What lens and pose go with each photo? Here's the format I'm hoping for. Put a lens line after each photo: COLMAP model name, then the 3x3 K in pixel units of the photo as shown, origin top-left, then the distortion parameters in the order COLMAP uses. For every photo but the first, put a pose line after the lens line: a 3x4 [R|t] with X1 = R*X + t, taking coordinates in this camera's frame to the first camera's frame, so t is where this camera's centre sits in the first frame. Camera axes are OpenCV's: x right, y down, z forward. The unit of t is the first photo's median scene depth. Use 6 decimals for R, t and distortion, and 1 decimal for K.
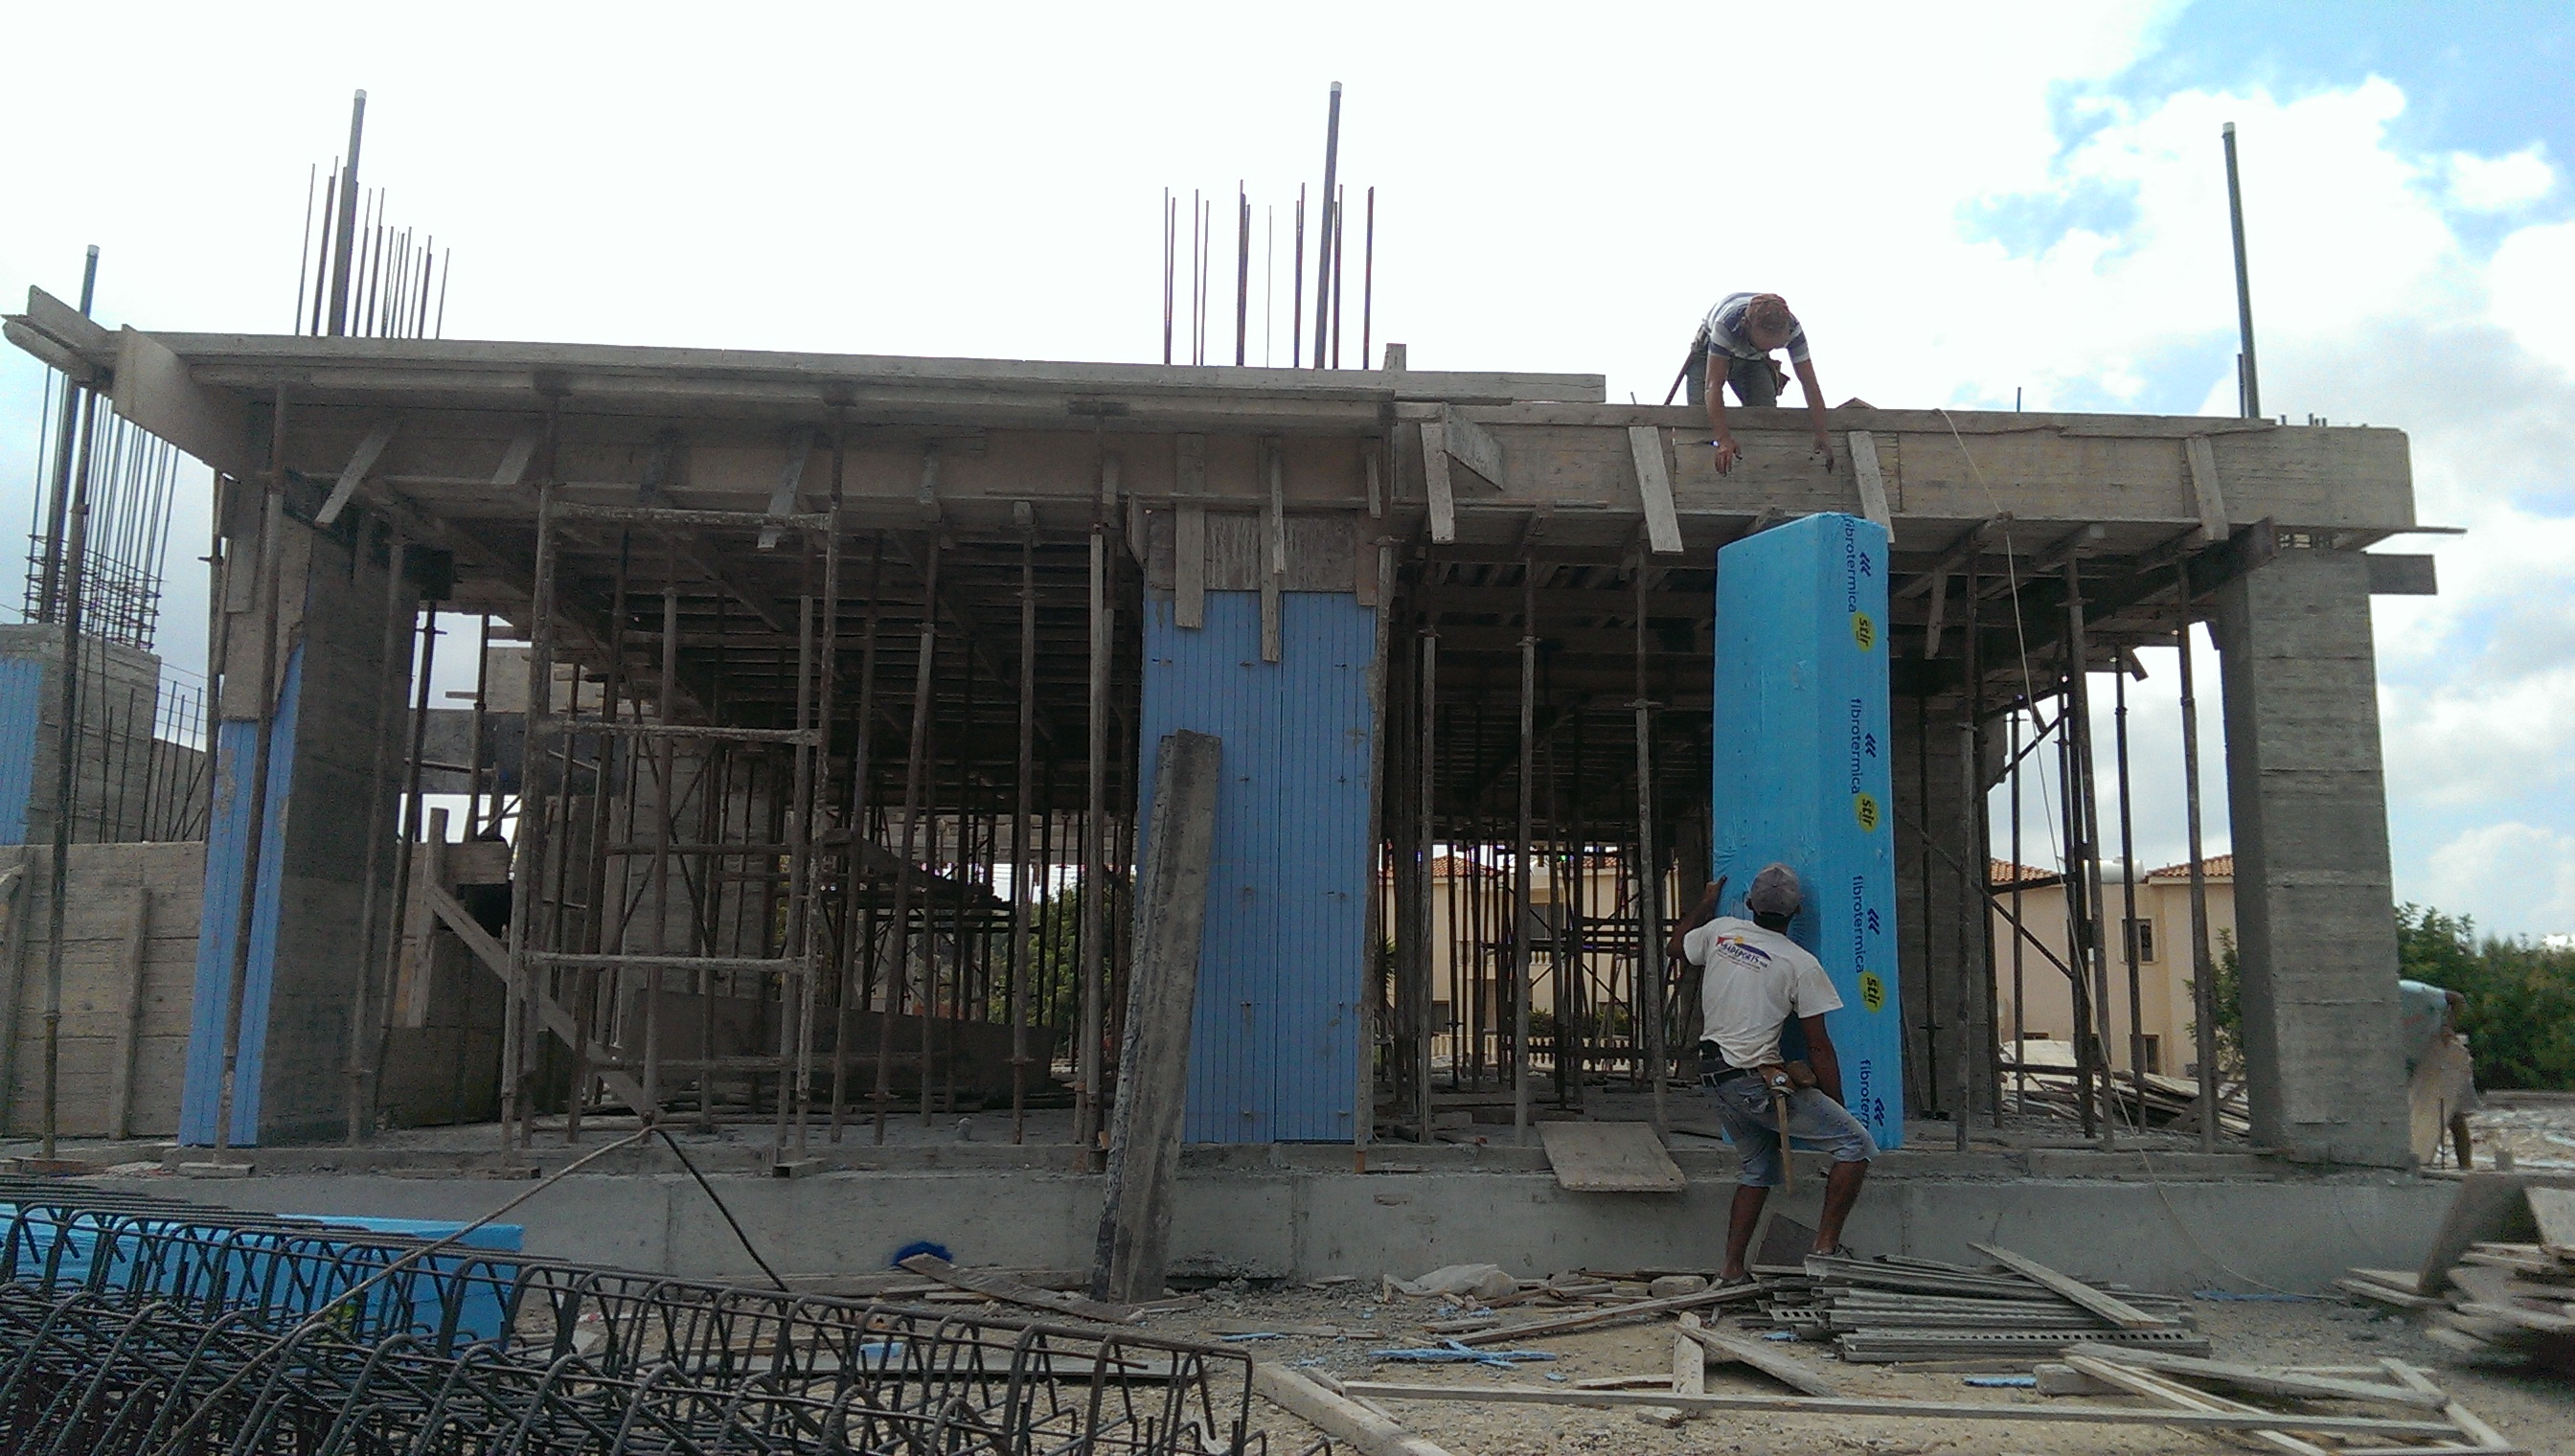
lens RADIAL K [[2098.2, 0, 1287.5], [0, 2098.2, 728.0], [0, 0, 1]] dist [0.000458, -0.177271]
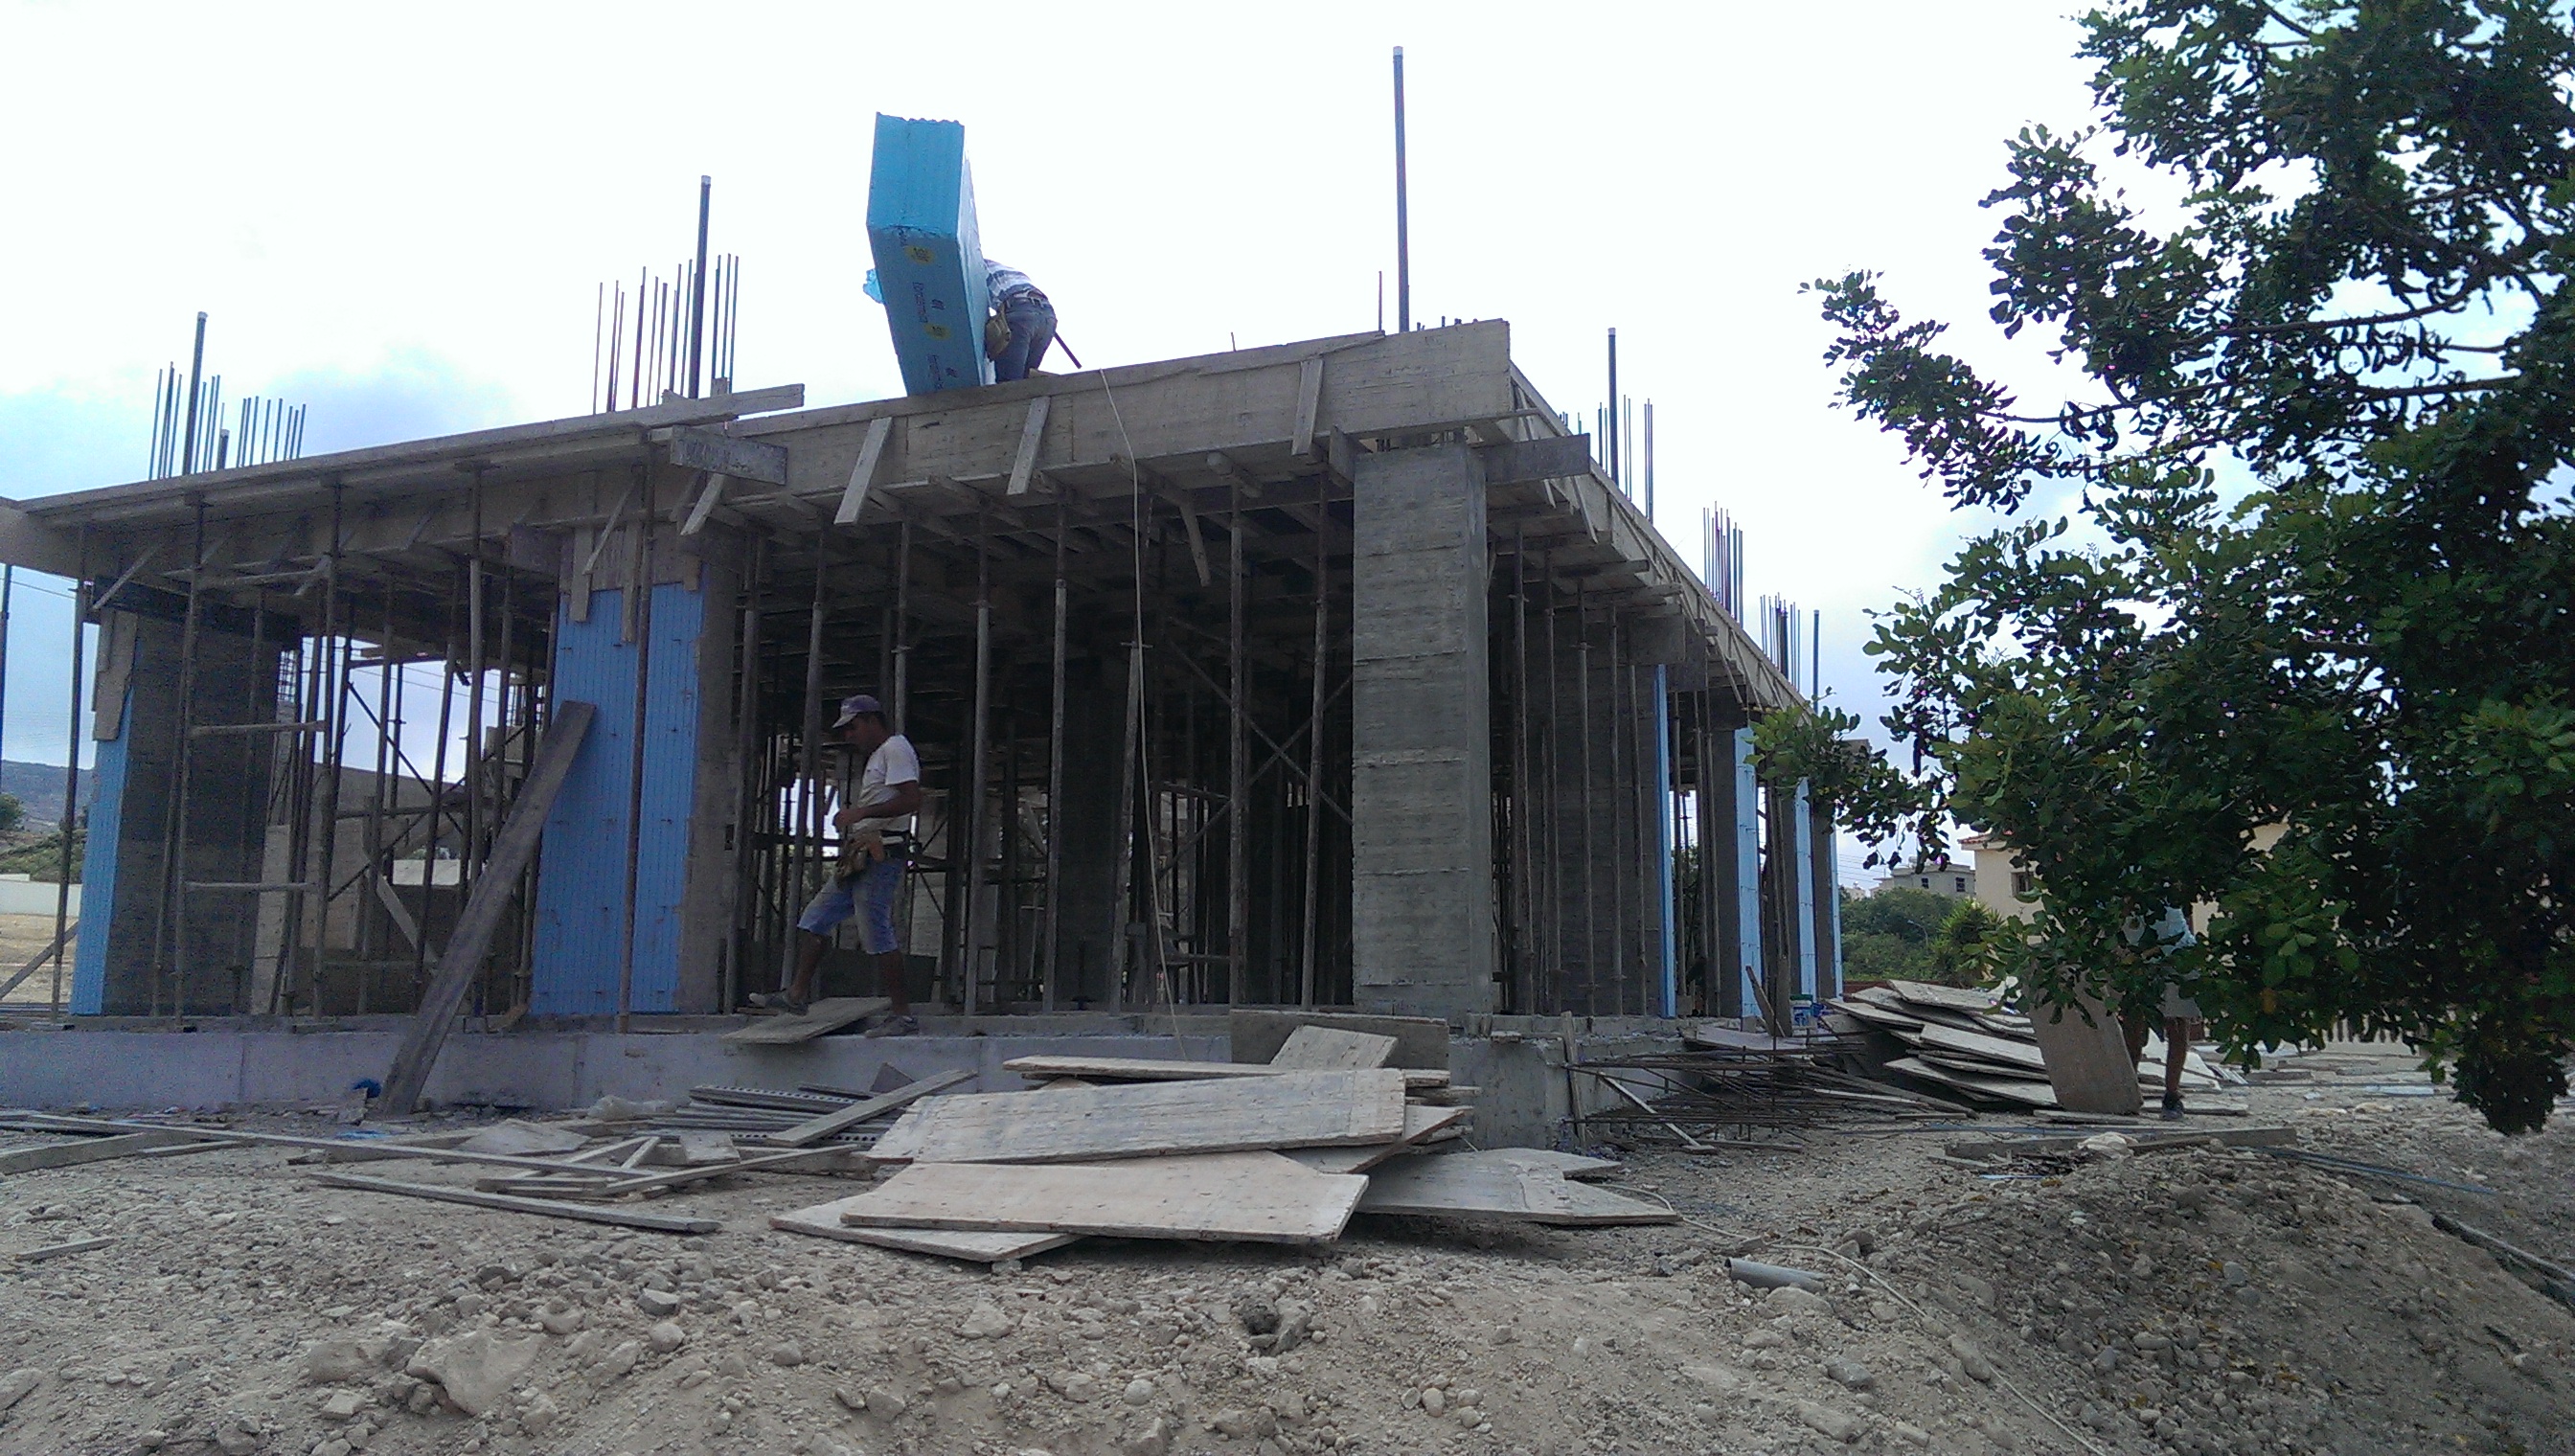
lens RADIAL K [[2098.6, 0, 1287.5], [0, 2098.6, 728.0], [0, 0, 1]] dist [0.058227, -0.475872]
pose [[0.911224, -0.070876, -0.405768, 0.884552], [0.081821, 0.996600, 0.009667, 0.041756], [0.403703, -0.042009, 0.913925, -0.013363]]
